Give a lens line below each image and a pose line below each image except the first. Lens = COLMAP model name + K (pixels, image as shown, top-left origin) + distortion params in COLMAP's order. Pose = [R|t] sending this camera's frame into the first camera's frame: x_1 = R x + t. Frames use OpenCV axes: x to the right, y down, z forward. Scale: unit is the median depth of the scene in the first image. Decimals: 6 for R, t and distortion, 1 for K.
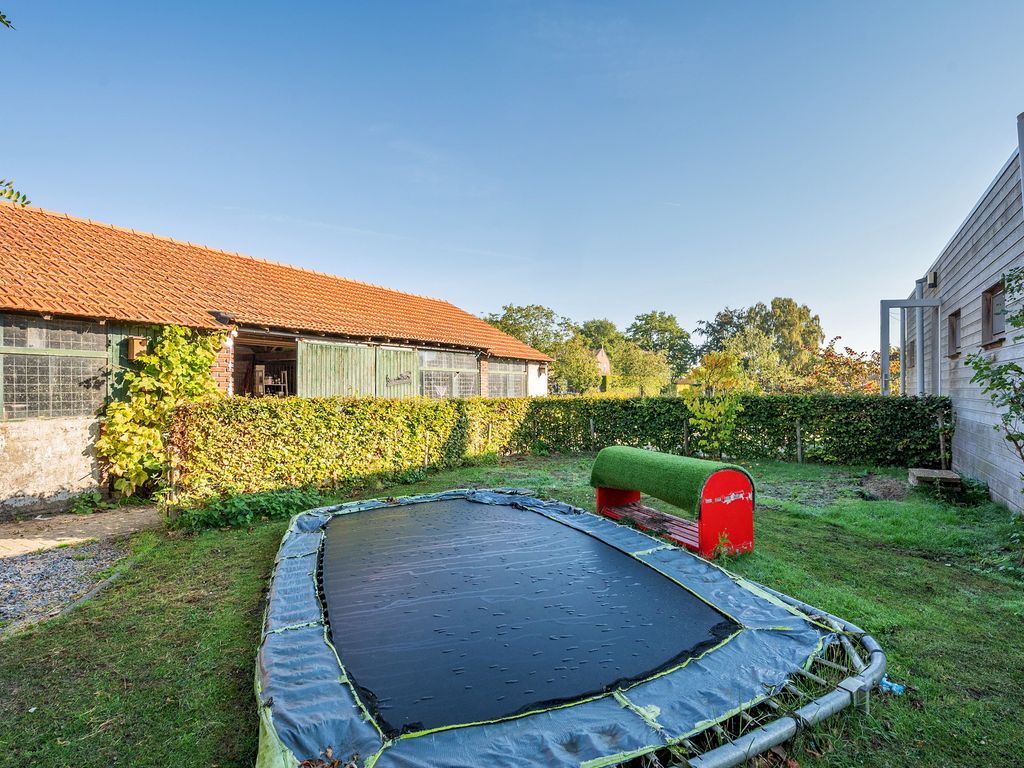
lens RADIAL K [[526.8, 0, 512.0], [0, 526.8, 384.0], [0, 0, 1]] dist [0.002819, 0.000534]
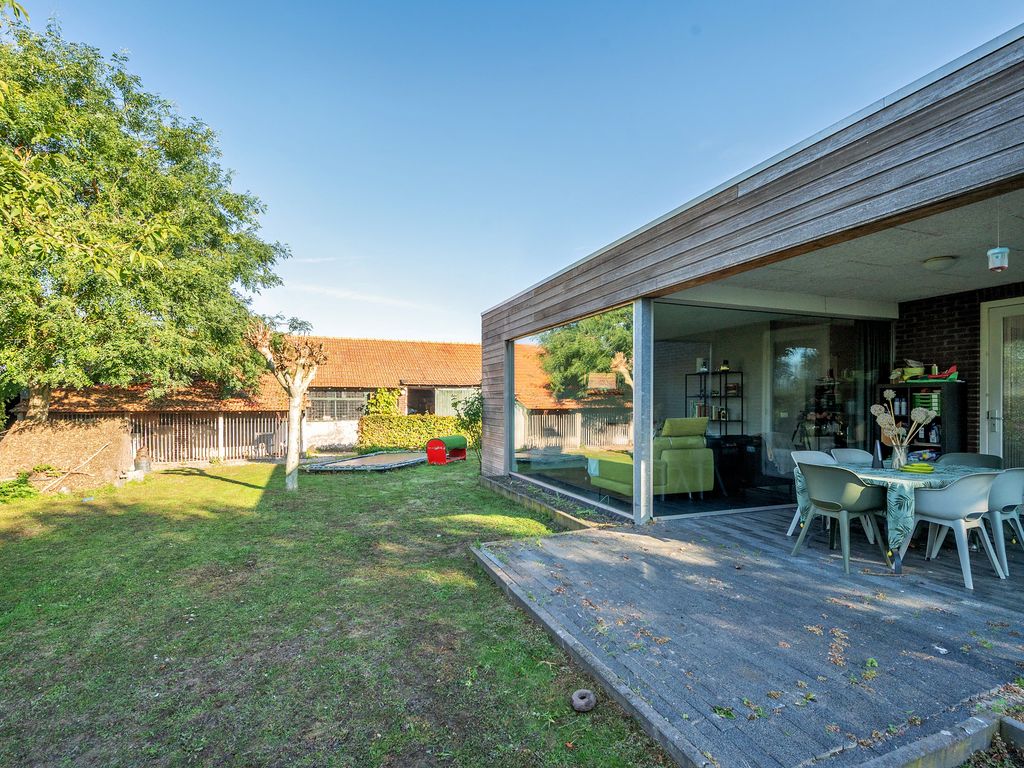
lens RADIAL K [[499.3, 0, 513.9], [0, 499.3, 404.9], [0, 0, 1]] dist [0.001386, 0.000128]
pose [[0.803301, 0.003479, -0.595563, 1.512455], [0.005938, 0.999886, 0.013849, -0.057034], [0.595544, -0.014661, 0.803189, -0.706454]]
